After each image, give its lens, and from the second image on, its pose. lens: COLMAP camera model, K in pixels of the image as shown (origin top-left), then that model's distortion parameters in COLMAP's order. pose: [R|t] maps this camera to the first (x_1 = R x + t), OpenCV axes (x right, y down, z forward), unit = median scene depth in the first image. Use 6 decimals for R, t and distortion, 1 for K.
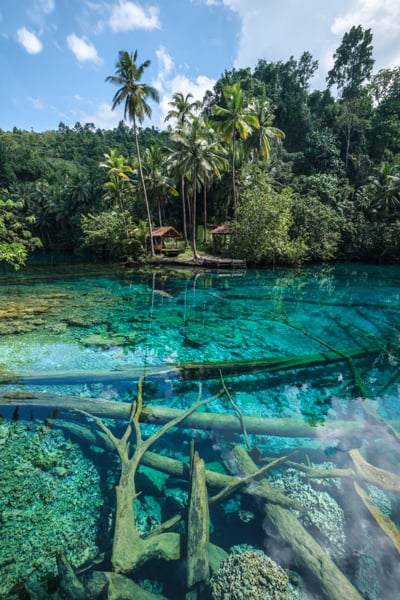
lens RADIAL K [[253.6, 0, 200.0], [0, 253.6, 300.0], [0, 0, 1]] dist [-0.003797, 0.000020]
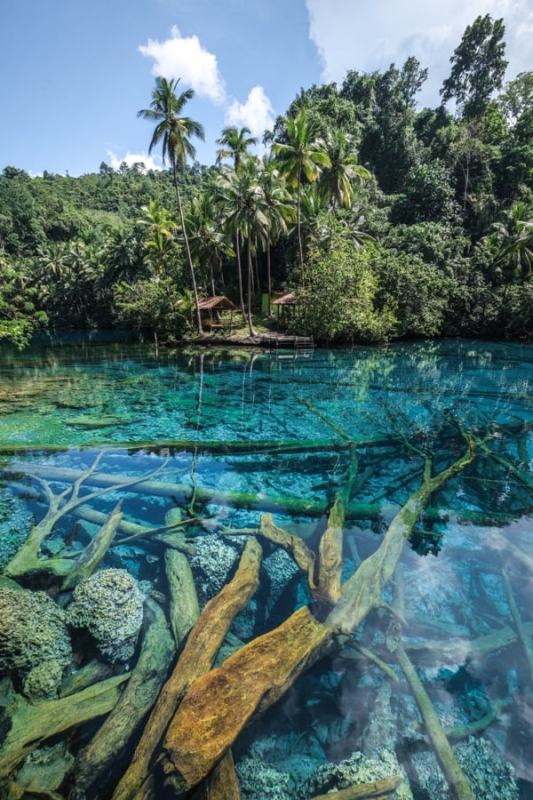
lens RADIAL K [[336.5, 0, 266.1], [0, 336.5, 397.4], [0, 0, 1]] dist [0.002846, -0.000218]
pose [[0.998142, 0.000017, -0.060923, 0.065590], [0.000764, 0.999918, 0.012805, 0.012082], [0.060919, -0.012828, 0.998060, -0.041836]]
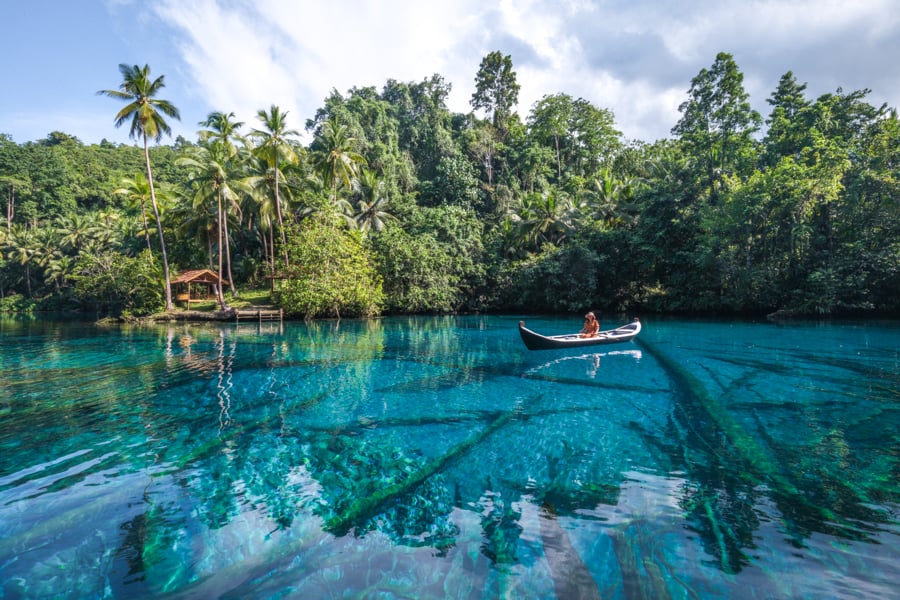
lens RADIAL K [[378.6, 0, 450.0], [0, 378.6, 300.0], [0, 0, 1]] dist [0.002846, -0.000218]
pose [[0.992328, -0.019208, 0.122131, 0.354739], [0.045209, 0.975819, -0.213853, 0.049533], [-0.115070, 0.217734, 0.969201, -0.098534]]
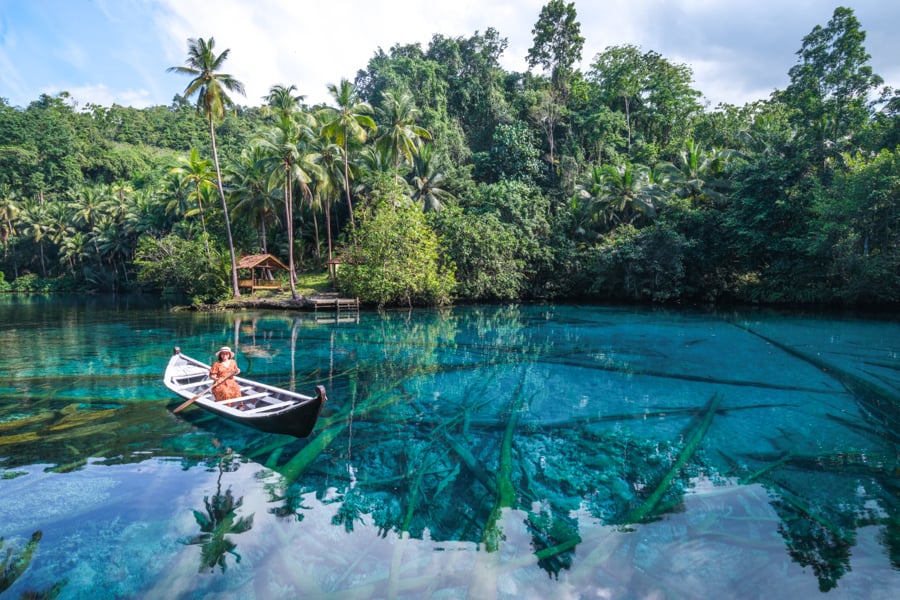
lens RADIAL K [[434.6, 0, 450.0], [0, 434.6, 300.0], [0, 0, 1]] dist [-0.003713, 0.000275]
pose [[0.997055, -0.015491, 0.075107, 0.229231], [0.028037, 0.985219, -0.168990, 0.038866], [-0.071379, 0.170598, 0.982752, -0.148181]]
